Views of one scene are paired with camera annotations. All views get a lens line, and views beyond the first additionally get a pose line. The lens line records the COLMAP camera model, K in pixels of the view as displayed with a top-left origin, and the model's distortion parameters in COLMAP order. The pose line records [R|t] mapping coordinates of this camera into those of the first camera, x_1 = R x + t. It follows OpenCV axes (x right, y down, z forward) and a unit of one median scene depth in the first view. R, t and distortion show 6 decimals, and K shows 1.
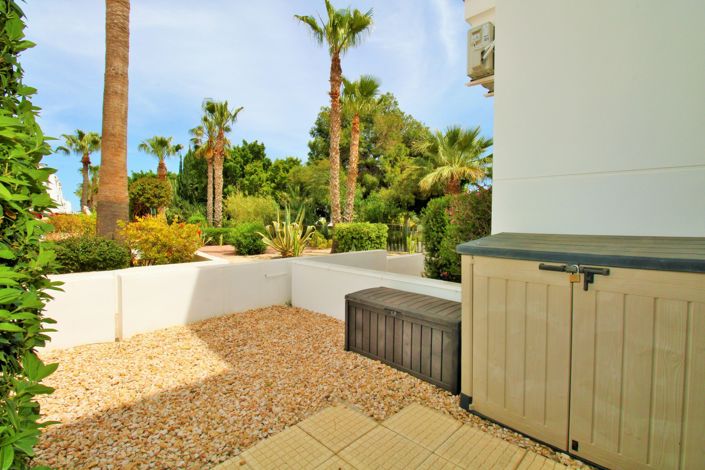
lens RADIAL K [[327.4, 0, 351.6], [0, 327.4, 227.7], [0, 0, 1]] dist [-0.027975, -0.001055]
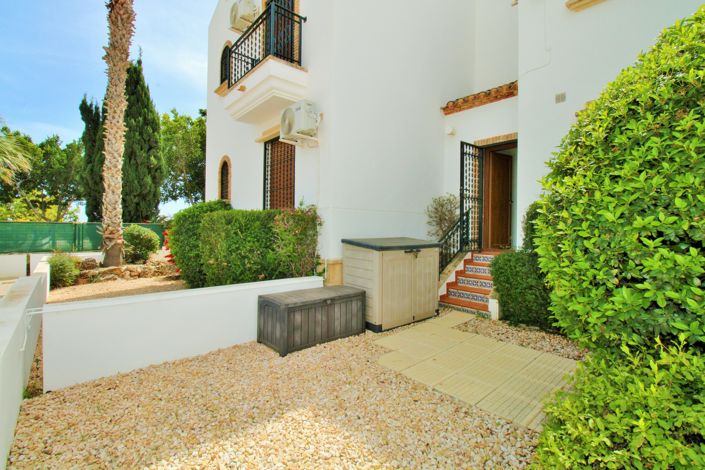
lens RADIAL K [[327.4, 0, 351.6], [0, 327.4, 227.7], [0, 0, 1]] dist [-0.027975, -0.001055]
pose [[0.052182, 0.000292, 0.998638, -1.533021], [0.019094, 0.999817, -0.001290, -0.052899], [-0.998455, 0.019135, 0.052167, 1.028504]]
